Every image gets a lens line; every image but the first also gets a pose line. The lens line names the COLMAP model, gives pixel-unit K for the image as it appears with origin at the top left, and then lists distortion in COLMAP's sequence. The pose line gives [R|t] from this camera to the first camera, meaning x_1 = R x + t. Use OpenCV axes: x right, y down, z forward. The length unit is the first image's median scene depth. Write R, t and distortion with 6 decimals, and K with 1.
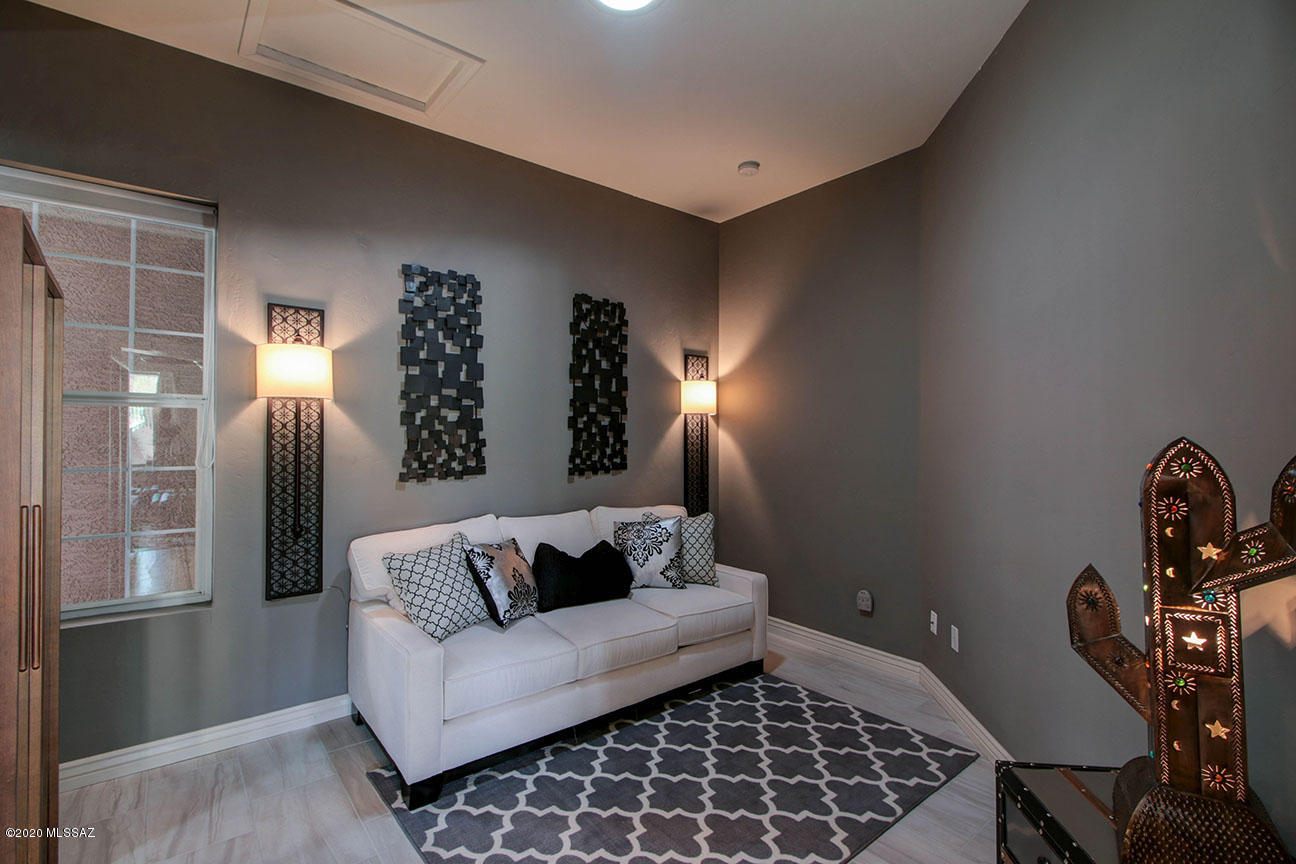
lens RADIAL K [[608.0, 0, 644.2], [0, 608.0, 432.9], [0, 0, 1]] dist [0.004660, -0.000467]
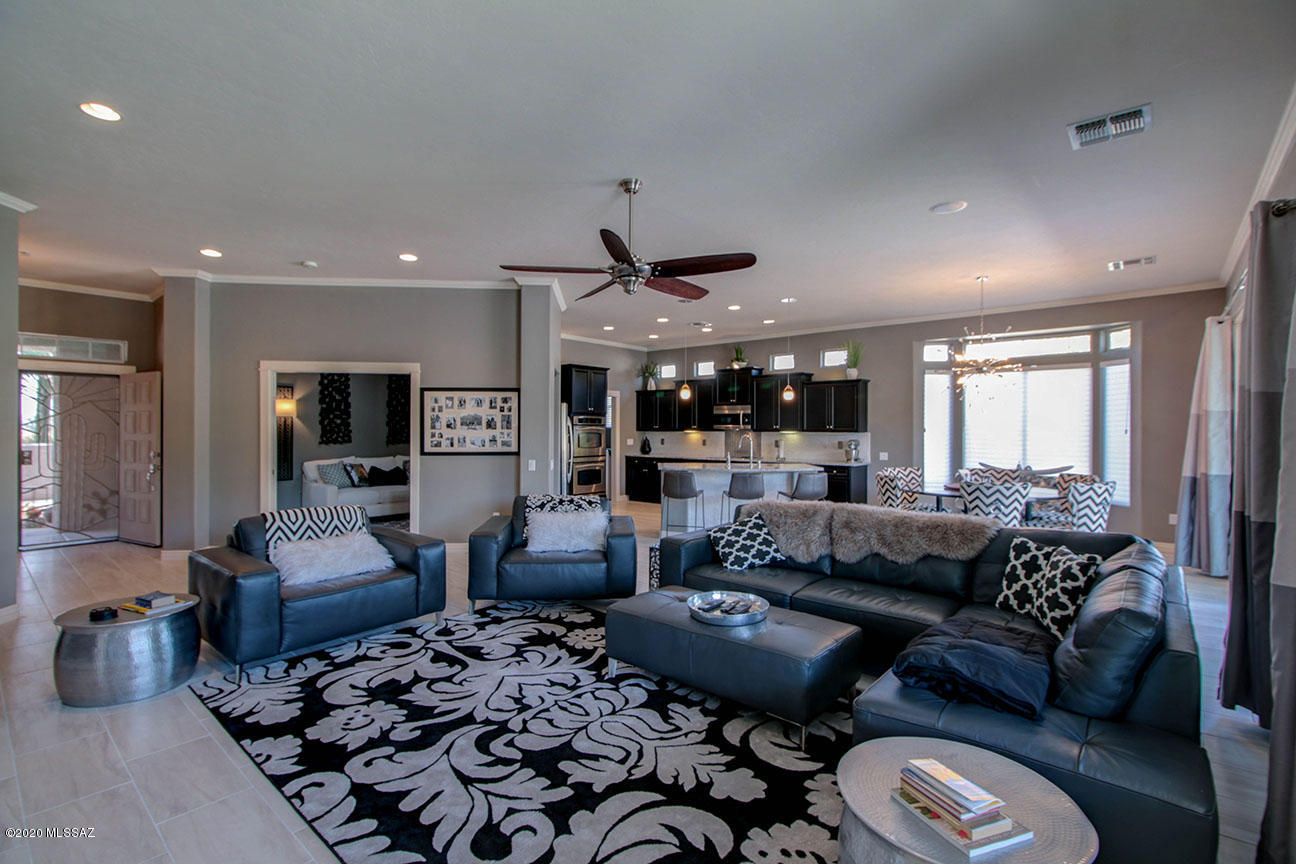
lens RADIAL K [[608.0, 0, 655.2], [0, 608.0, 438.8], [0, 0, 1]] dist [0.004660, -0.000467]
pose [[0.982133, 0.005606, 0.188105, 0.623916], [-0.010024, 0.999696, 0.022545, -0.027498], [-0.187922, -0.024028, 0.981890, -2.144442]]
